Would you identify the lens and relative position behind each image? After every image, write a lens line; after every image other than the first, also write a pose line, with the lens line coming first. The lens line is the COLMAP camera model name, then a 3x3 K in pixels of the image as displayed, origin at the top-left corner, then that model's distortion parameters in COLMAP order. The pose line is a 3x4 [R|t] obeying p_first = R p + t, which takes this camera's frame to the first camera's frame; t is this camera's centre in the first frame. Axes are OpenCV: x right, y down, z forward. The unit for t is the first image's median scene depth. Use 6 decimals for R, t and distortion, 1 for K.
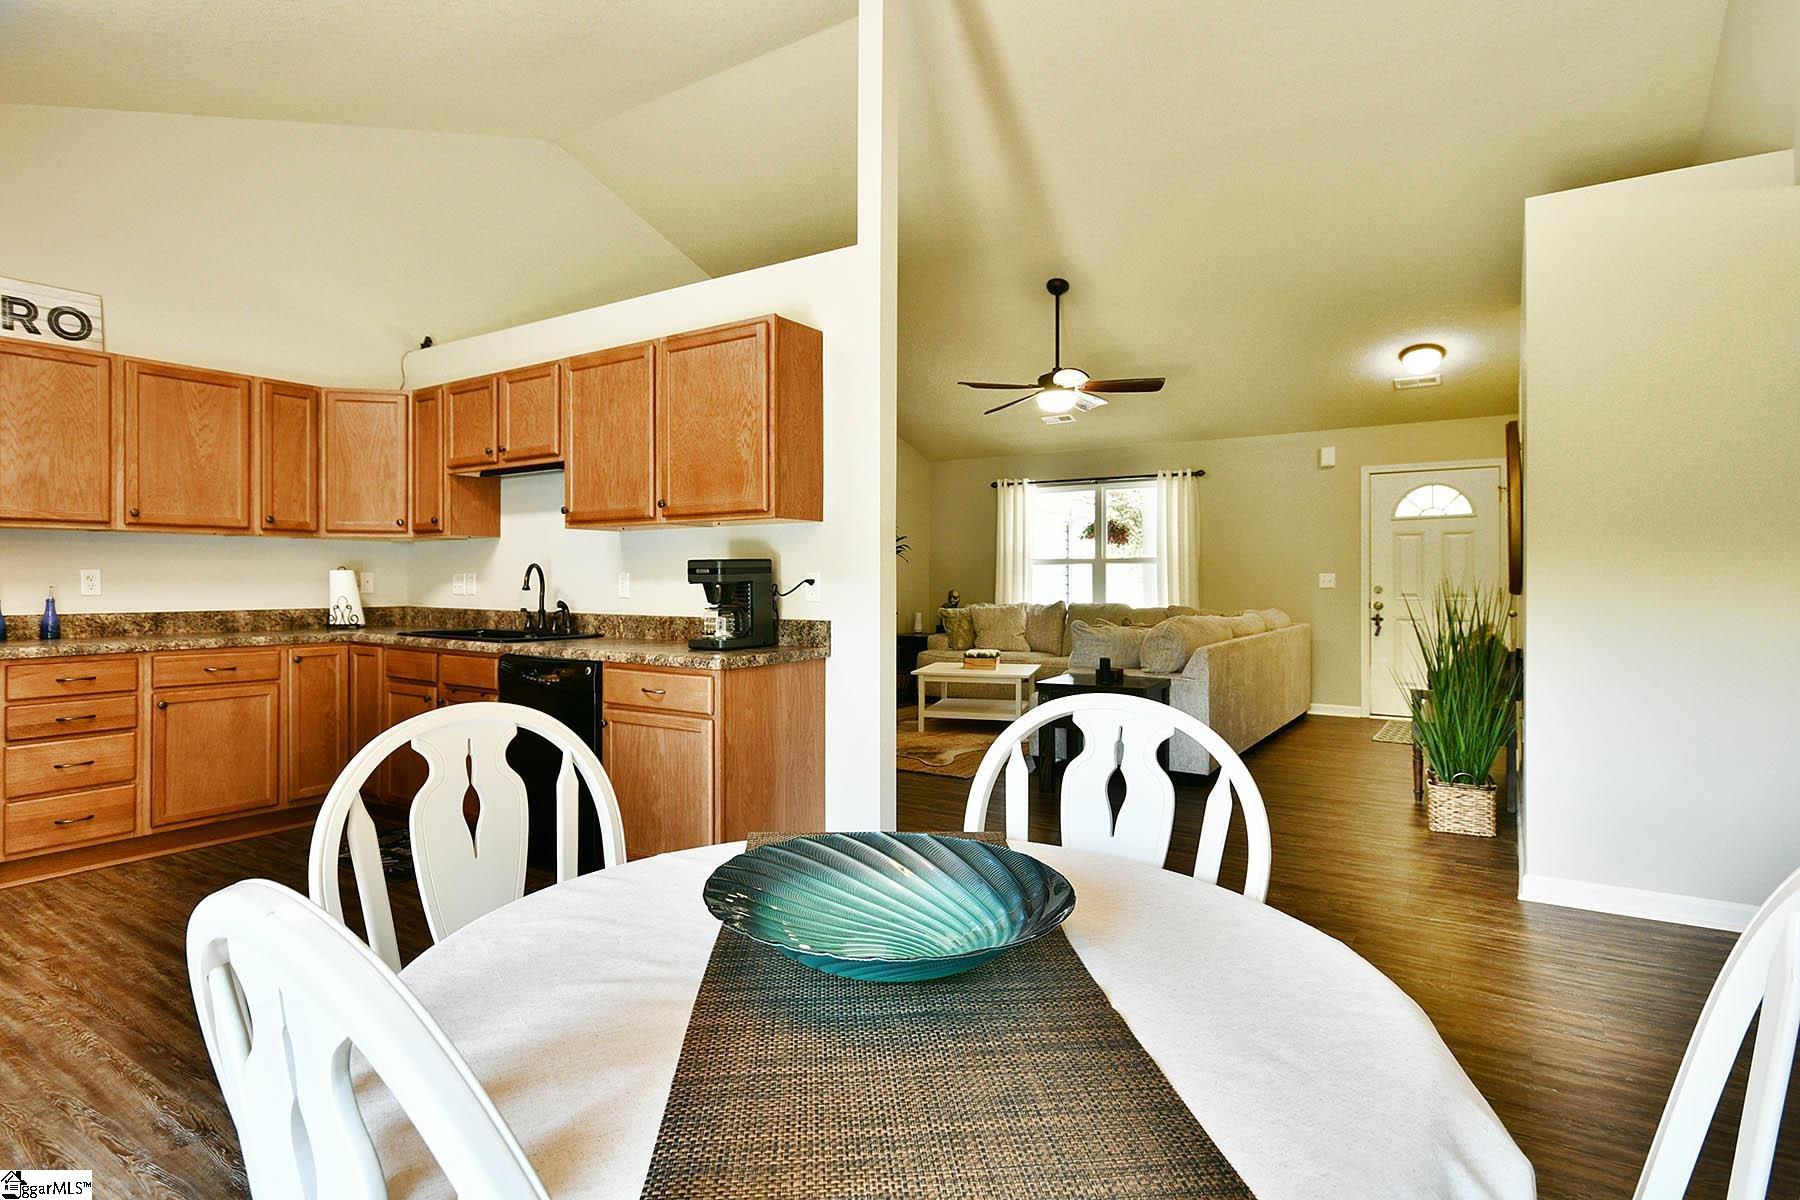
lens RADIAL K [[942.5, 0, 916.2], [0, 942.5, 584.8], [0, 0, 1]] dist [-0.017372, -0.004350]
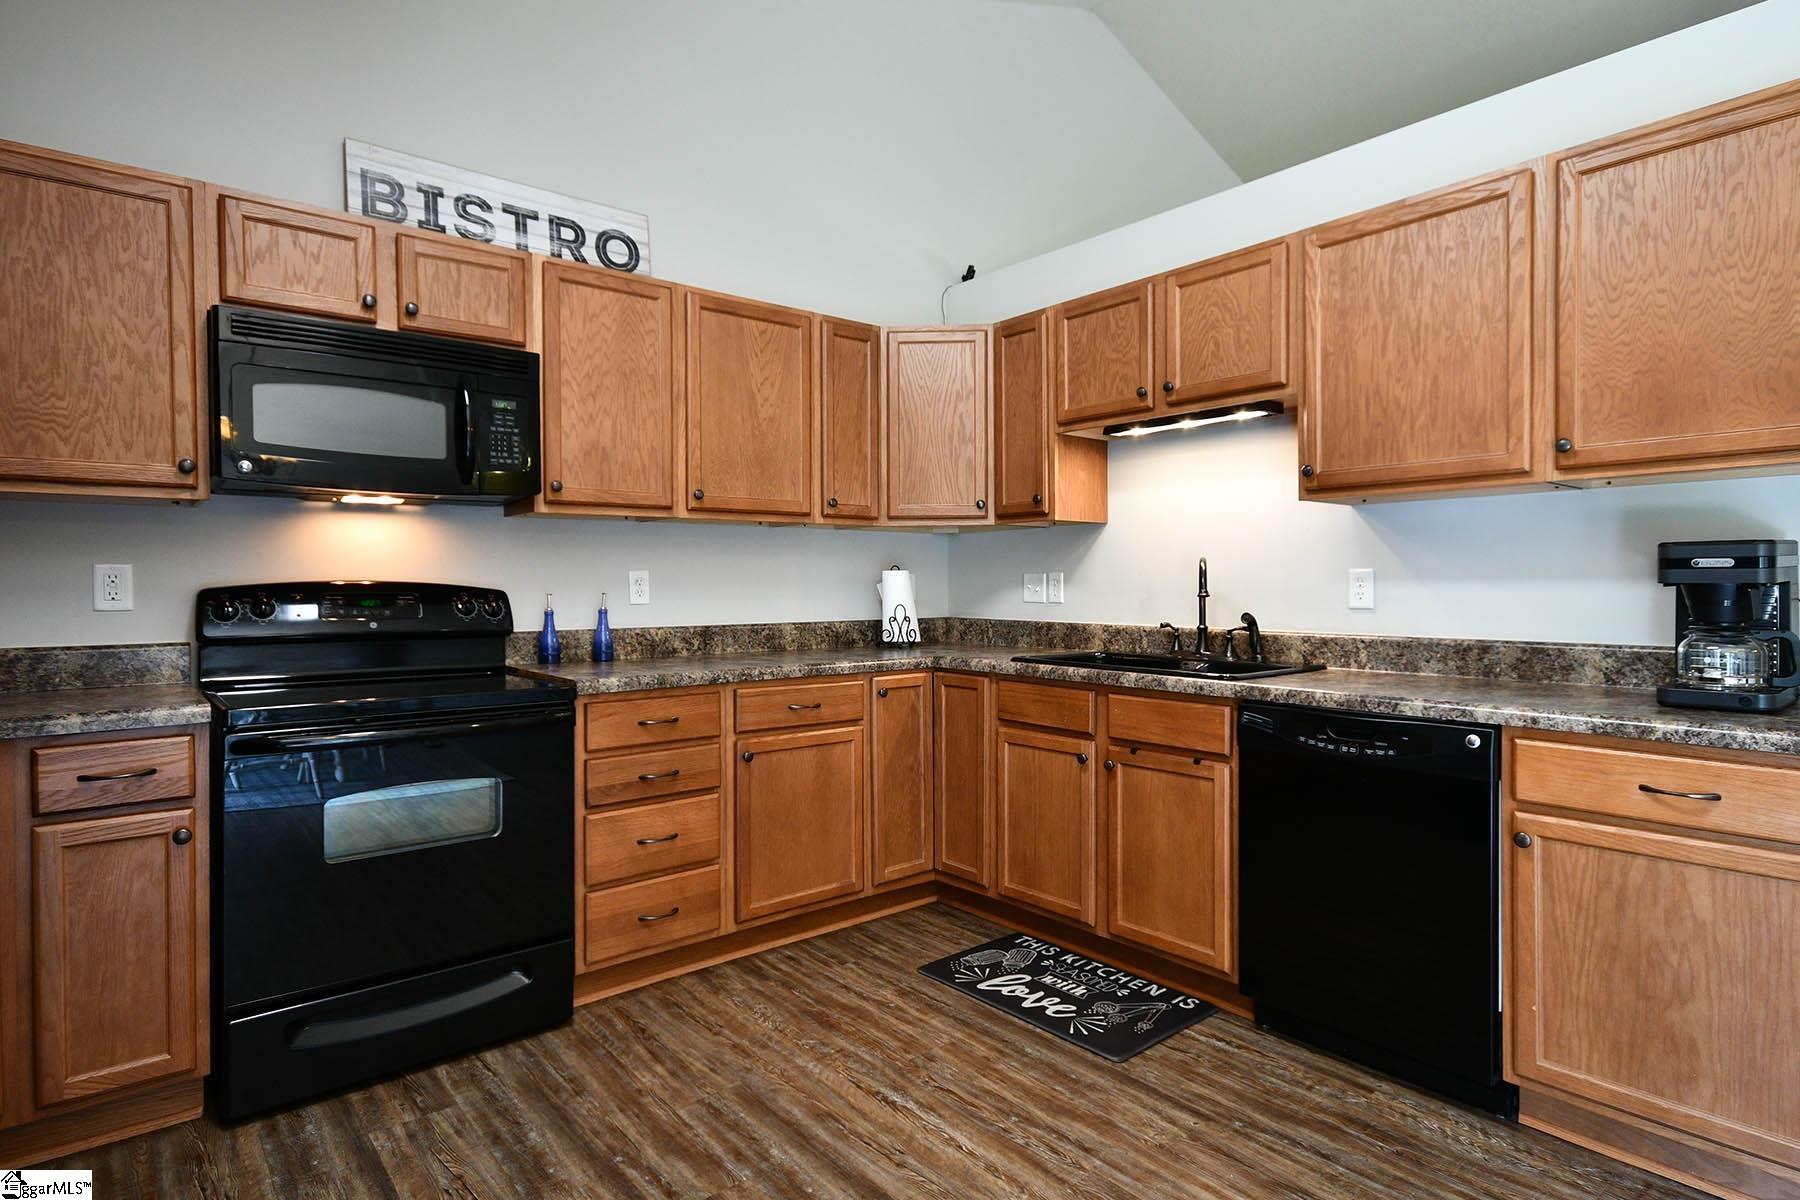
lens RADIAL K [[942.5, 0, 881.7], [0, 942.5, 600.6], [0, 0, 1]] dist [-0.017372, -0.004350]
pose [[0.950223, 0.000926, -0.311569, -0.450081], [0.003124, 0.999917, 0.012500, -0.001015], [0.311555, -0.012851, 0.950141, 0.312882]]
